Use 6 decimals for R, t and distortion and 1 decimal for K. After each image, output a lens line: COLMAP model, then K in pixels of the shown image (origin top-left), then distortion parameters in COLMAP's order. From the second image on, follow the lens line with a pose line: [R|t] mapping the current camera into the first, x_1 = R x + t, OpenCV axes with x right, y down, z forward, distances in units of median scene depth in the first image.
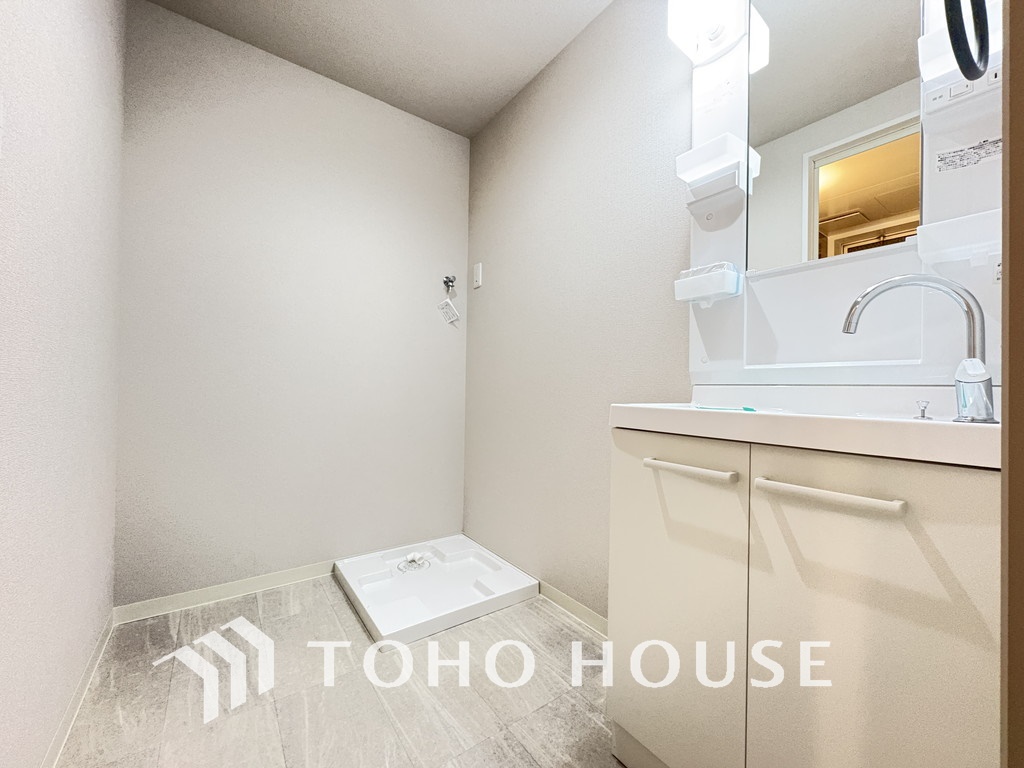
lens RADIAL K [[409.3, 0, 511.8], [0, 409.3, 383.3], [0, 0, 1]] dist [0.000074, 0.000088]
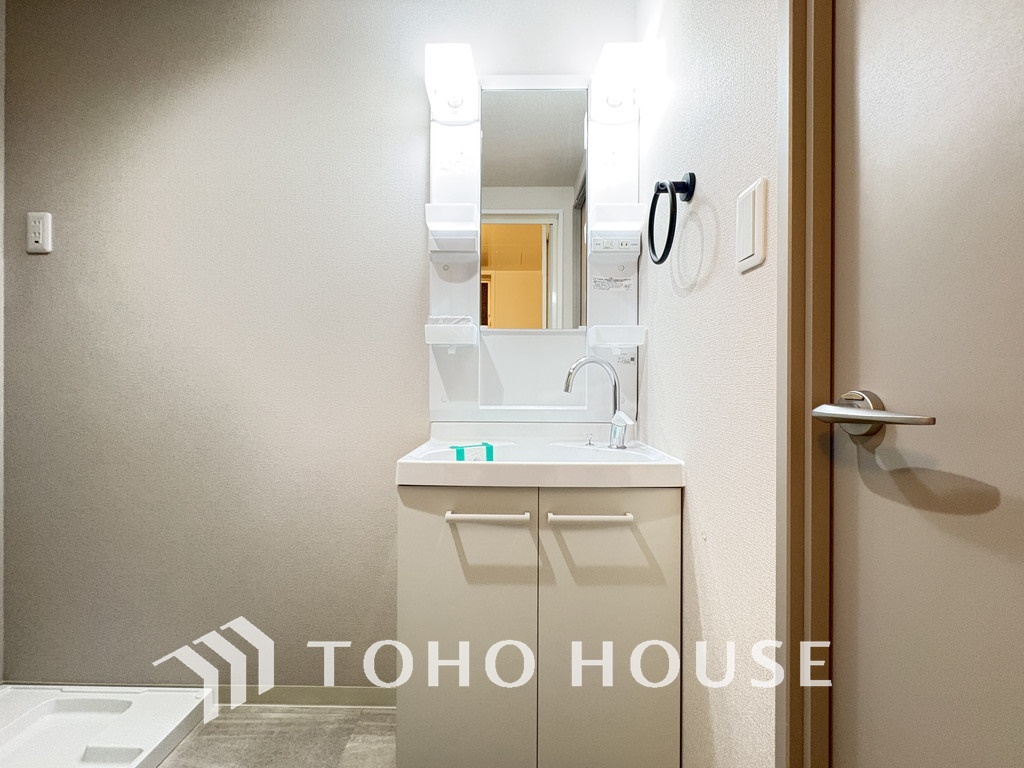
lens RADIAL K [[409.3, 0, 511.8], [0, 409.3, 383.3], [0, 0, 1]] dist [0.000074, 0.000088]
pose [[0.595104, -0.013138, 0.803542, -0.301268], [-0.005812, 0.999770, 0.020650, -0.126312], [-0.803628, -0.016959, 0.594890, 0.211675]]
